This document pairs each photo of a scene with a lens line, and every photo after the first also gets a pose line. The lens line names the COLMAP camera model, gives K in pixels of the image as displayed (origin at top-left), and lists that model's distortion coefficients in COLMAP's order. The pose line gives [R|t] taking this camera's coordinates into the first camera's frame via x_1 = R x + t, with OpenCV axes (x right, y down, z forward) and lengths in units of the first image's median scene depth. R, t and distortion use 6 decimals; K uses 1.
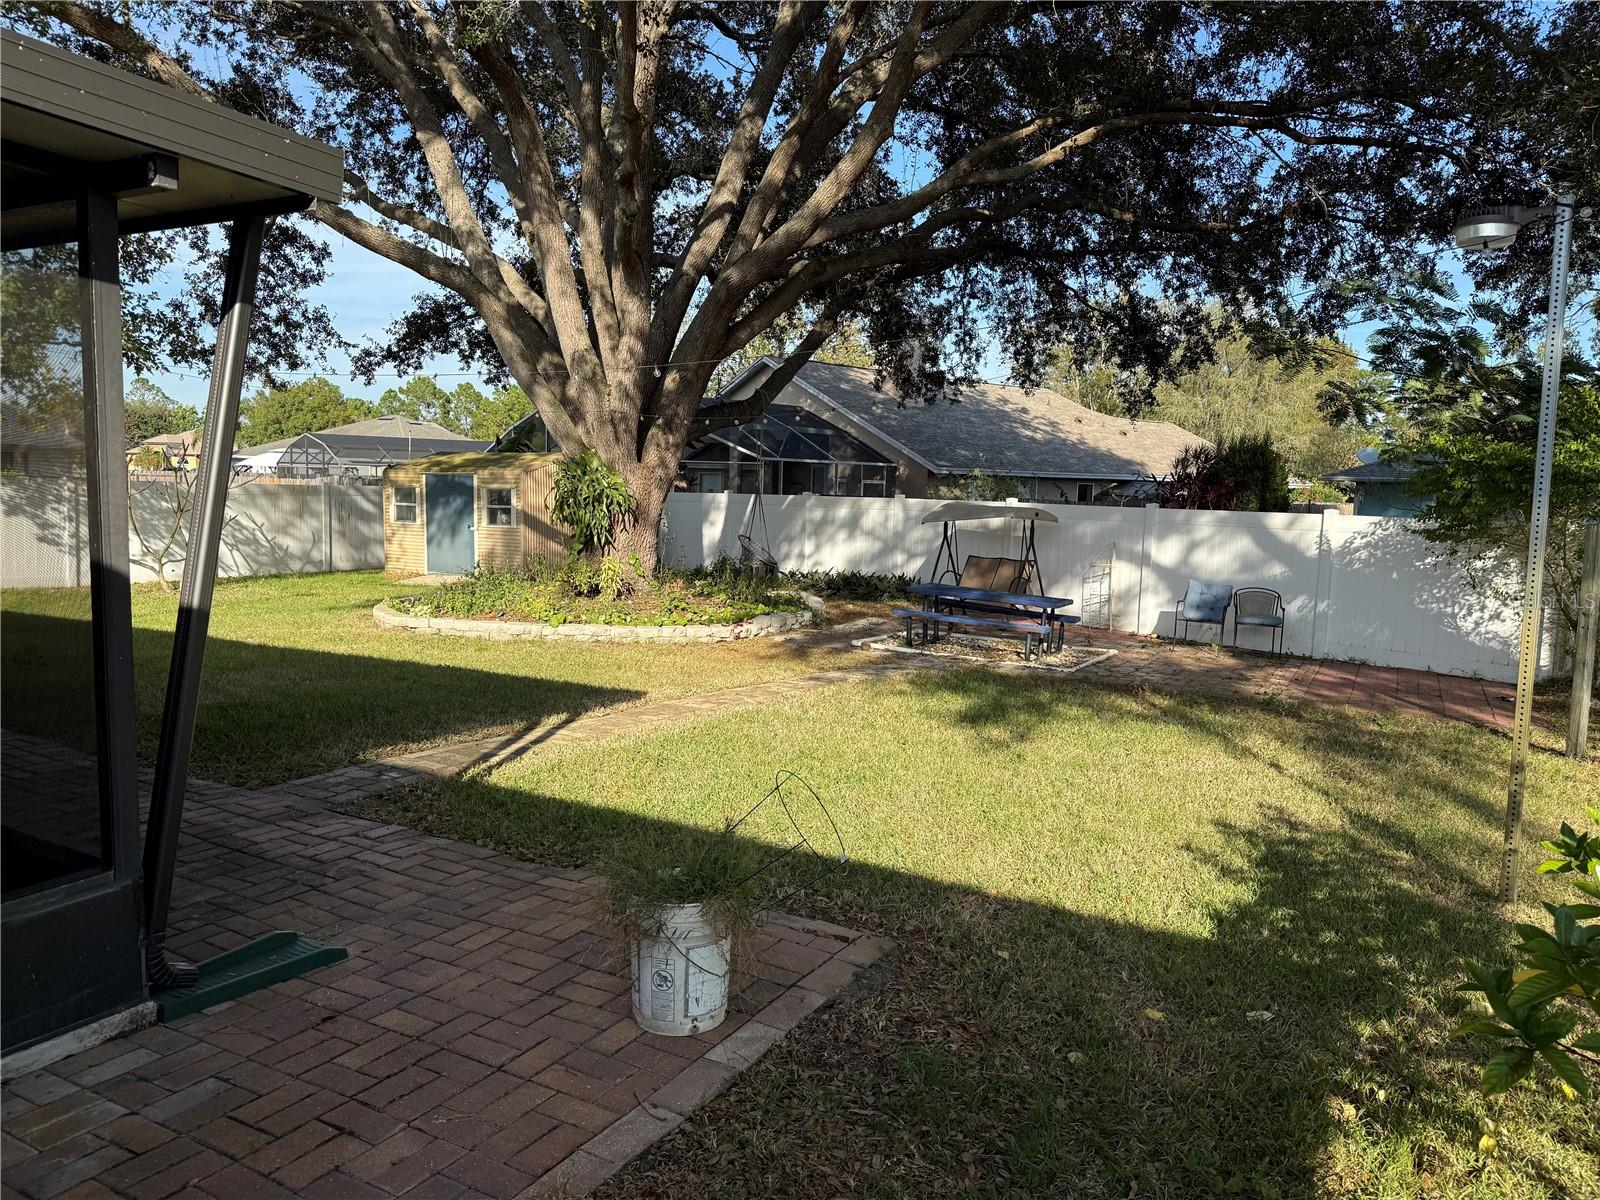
lens RADIAL K [[1109.4, 0, 800.0], [0, 1109.4, 600.0], [0, 0, 1]] dist [0.161379, -0.222241]
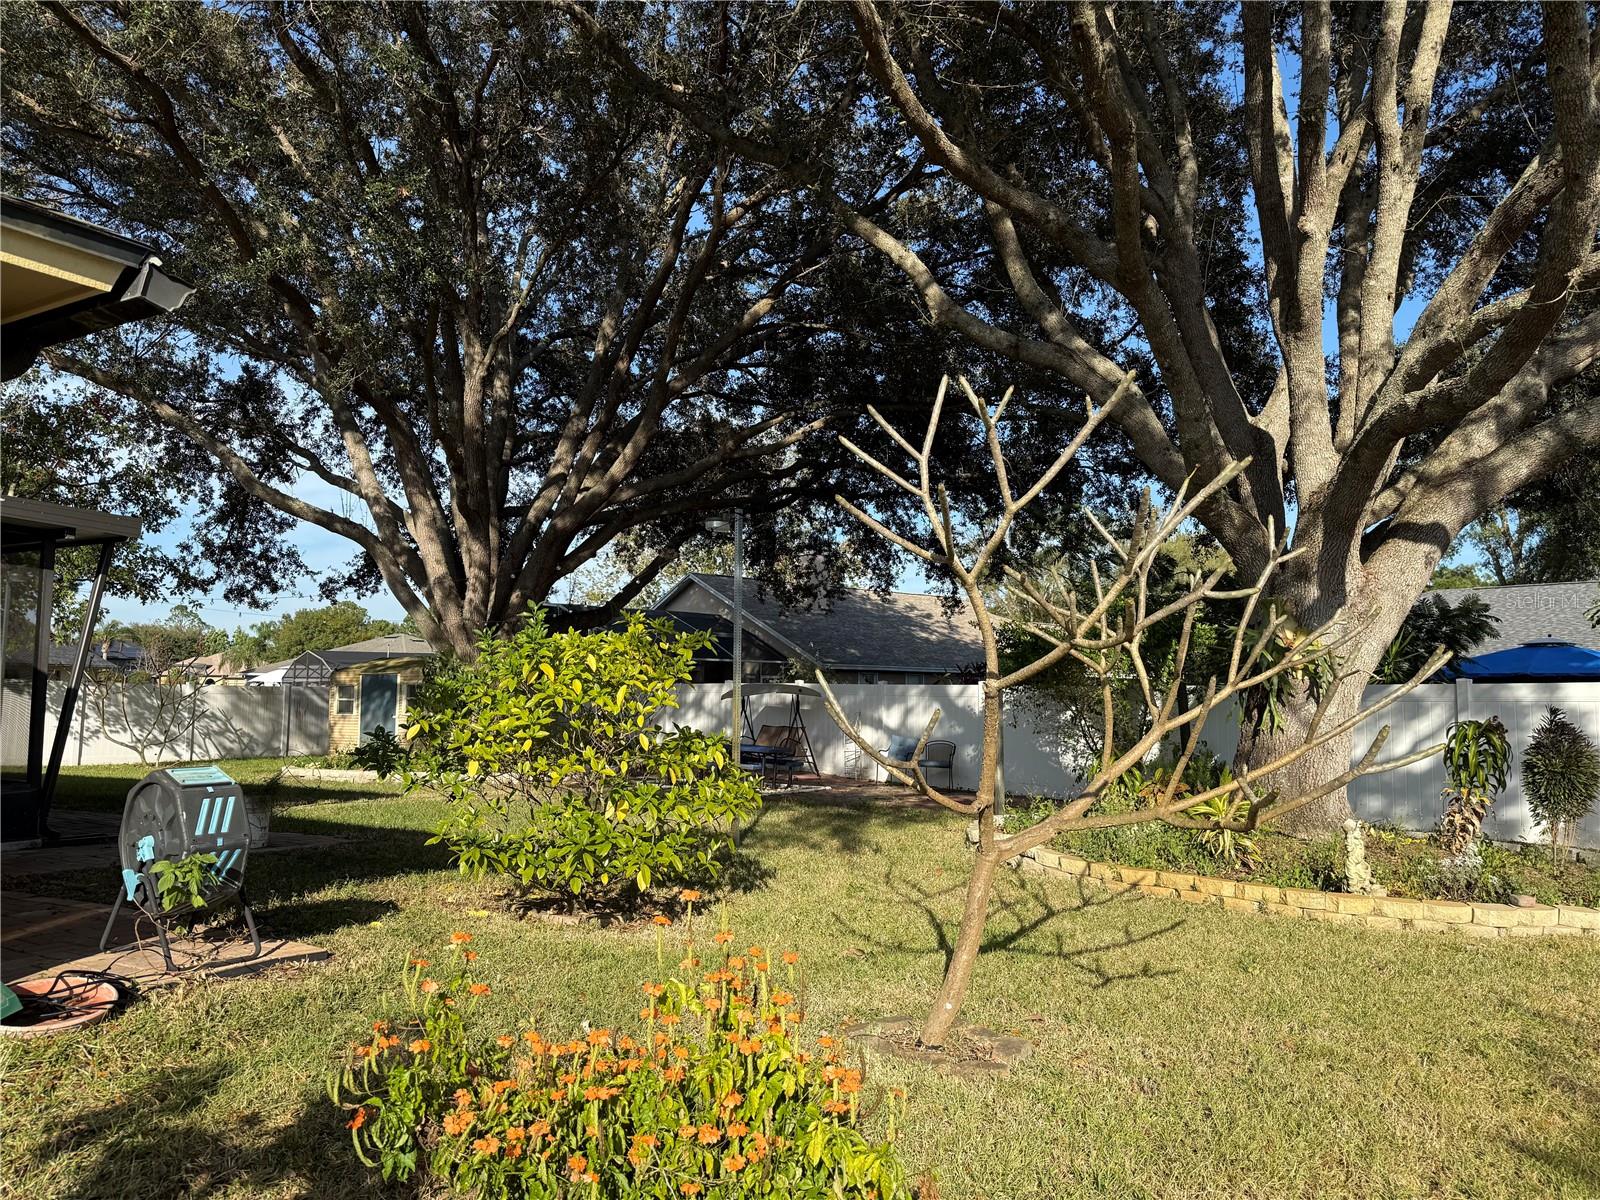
lens RADIAL K [[1117.3, 0, 870.1], [0, 1117.3, 602.5], [0, 0, 1]] dist [0.080930, -0.227876]
pose [[0.999132, -0.016024, 0.038439, 0.190059], [0.022781, 0.982967, -0.182365, 0.051318], [-0.034862, 0.183083, 0.982479, -0.262606]]
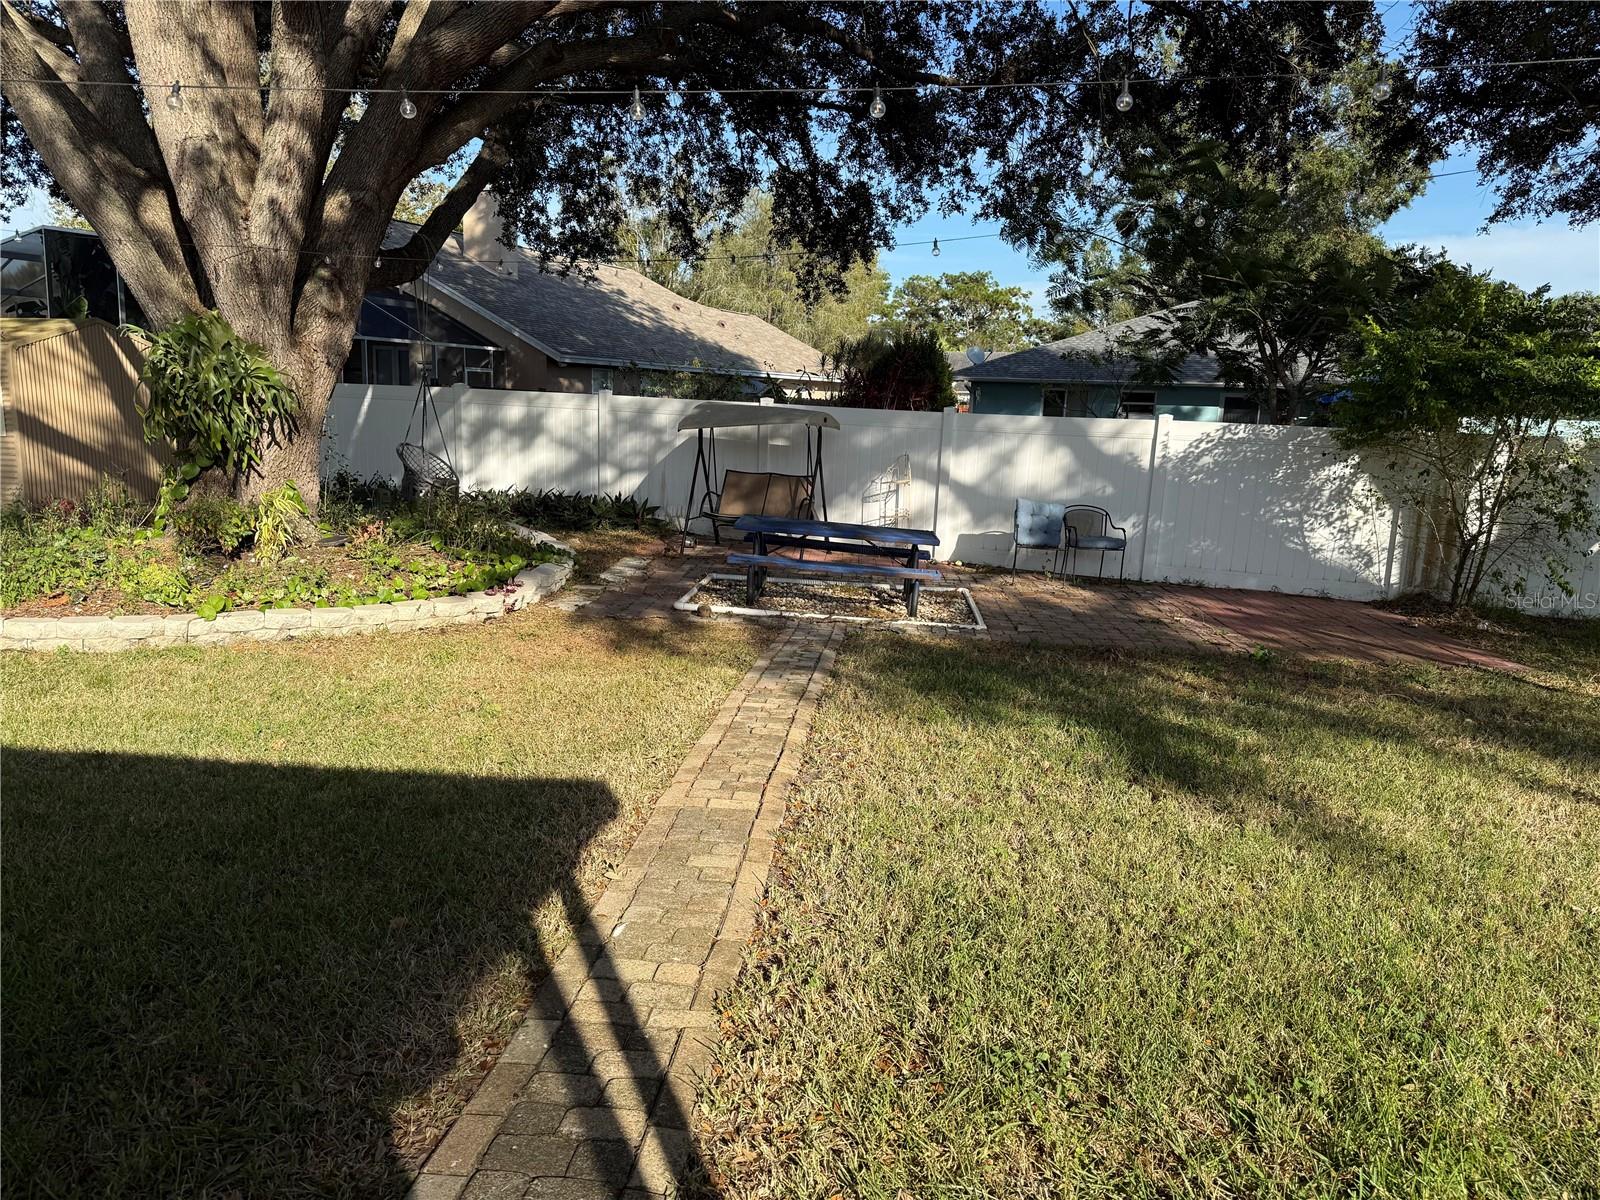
lens RADIAL K [[1109.4, 0, 800.0], [0, 1109.4, 600.0], [0, 0, 1]] dist [0.161379, -0.222241]
pose [[0.907692, -0.070480, 0.413675, -0.117013], [0.030836, 0.994332, 0.101748, -0.023663], [-0.418502, -0.079600, 0.904721, 0.210926]]
